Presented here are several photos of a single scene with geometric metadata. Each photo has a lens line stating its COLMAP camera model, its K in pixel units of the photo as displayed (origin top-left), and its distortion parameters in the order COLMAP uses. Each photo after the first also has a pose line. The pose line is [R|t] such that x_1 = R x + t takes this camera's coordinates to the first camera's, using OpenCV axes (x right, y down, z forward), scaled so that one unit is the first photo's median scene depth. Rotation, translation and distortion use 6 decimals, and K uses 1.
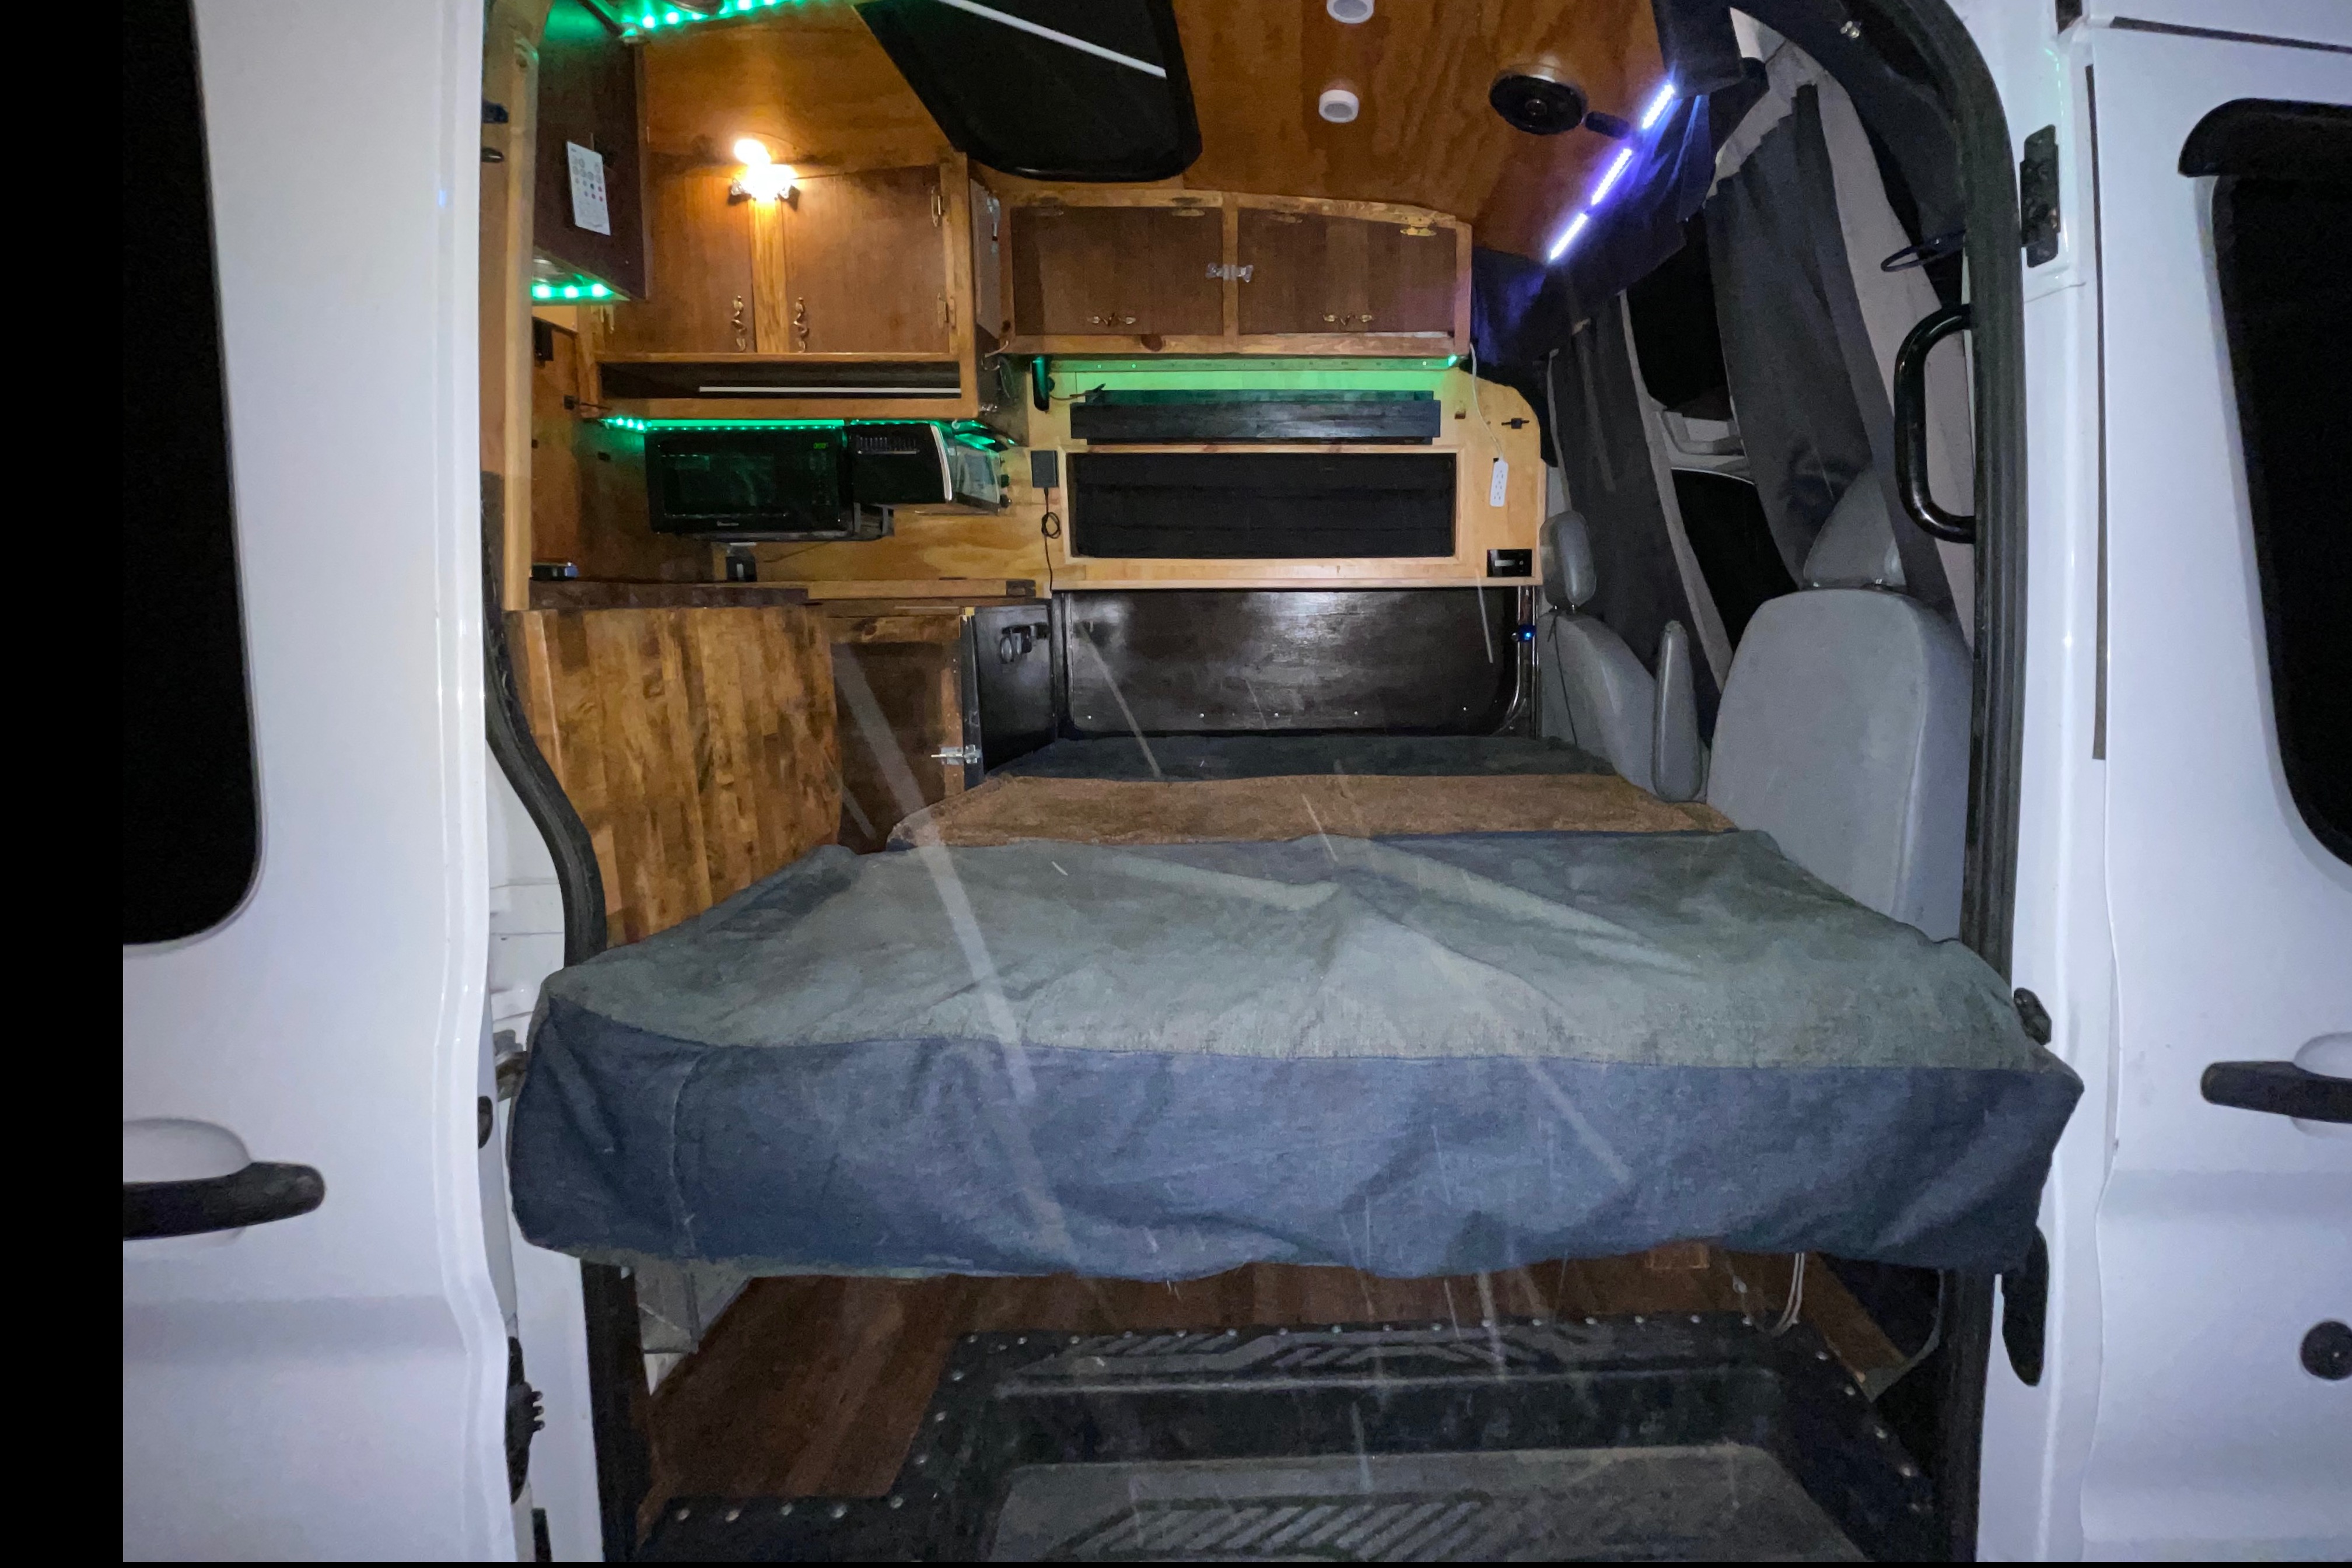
lens RADIAL K [[974.0, 0, 1173.0], [0, 974.0, 708.6], [0, 0, 1]] dist [-0.003572, 0.000023]
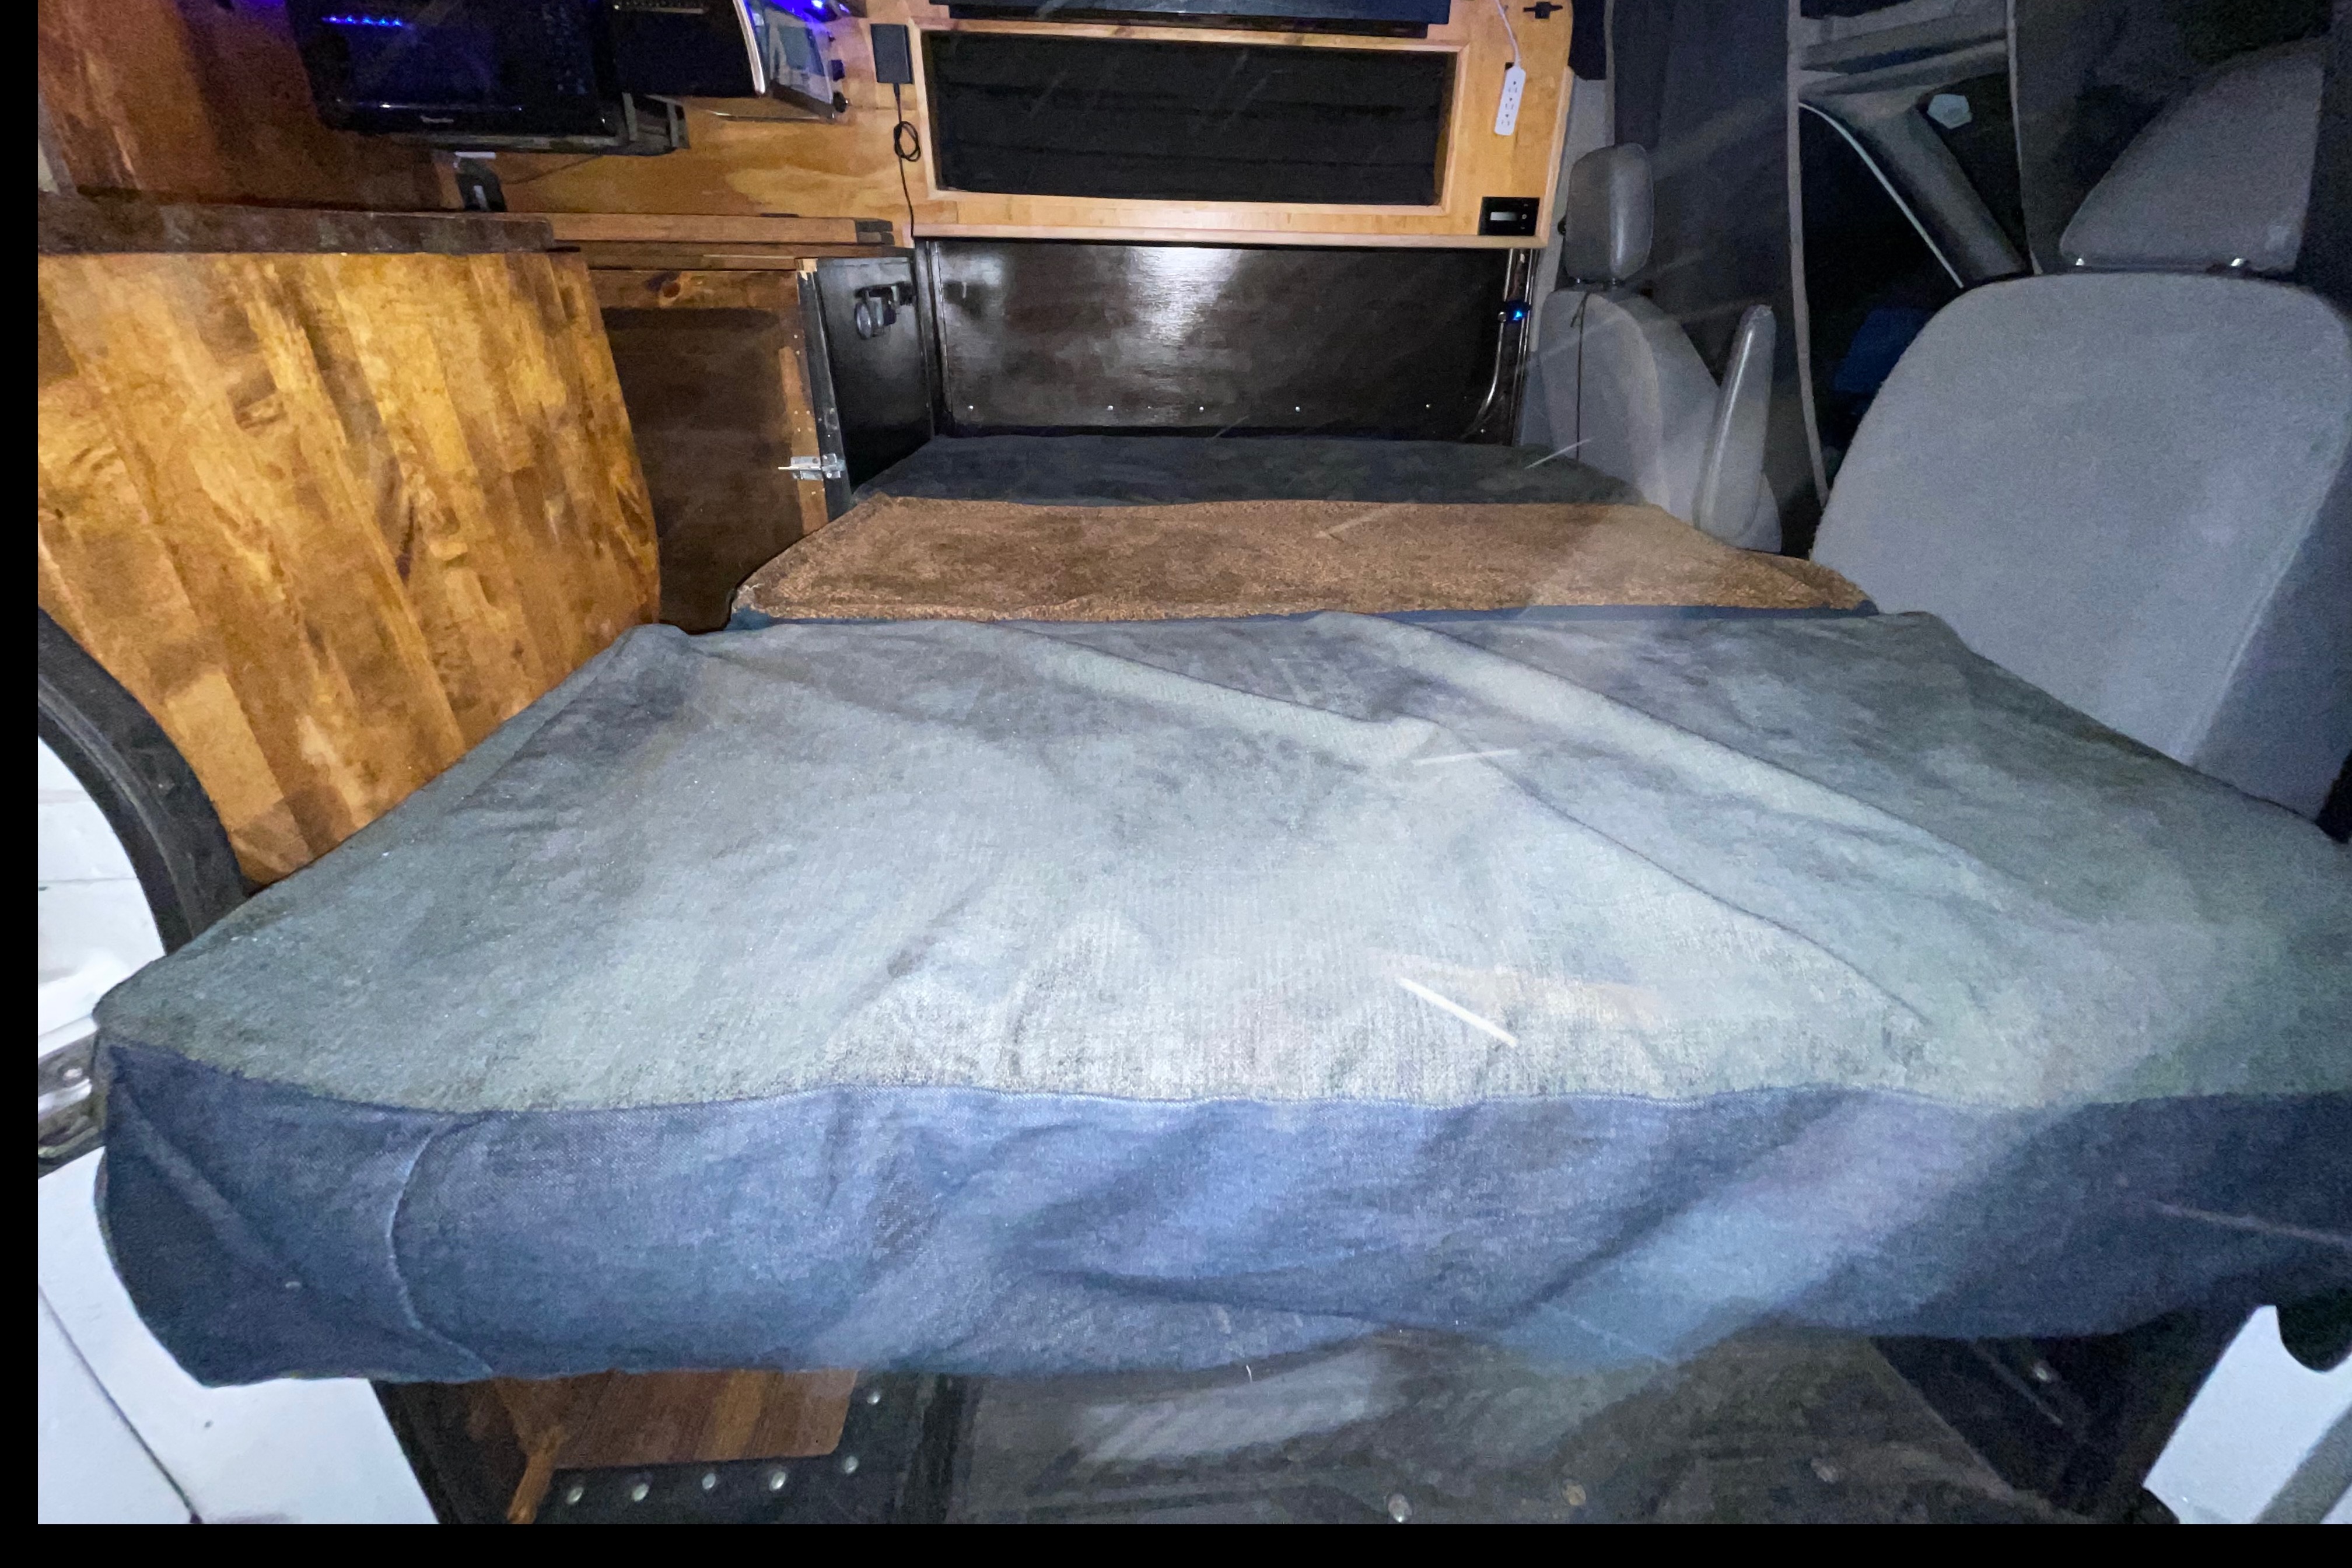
lens RADIAL K [[974.0, 0, 1173.0], [0, 974.0, 708.6], [0, 0, 1]] dist [-0.003572, 0.000023]
pose [[0.991147, -0.031574, 0.128959, -0.055651], [-0.011370, 0.947556, 0.319388, -0.026616], [-0.132280, -0.318027, 0.938808, 0.221149]]
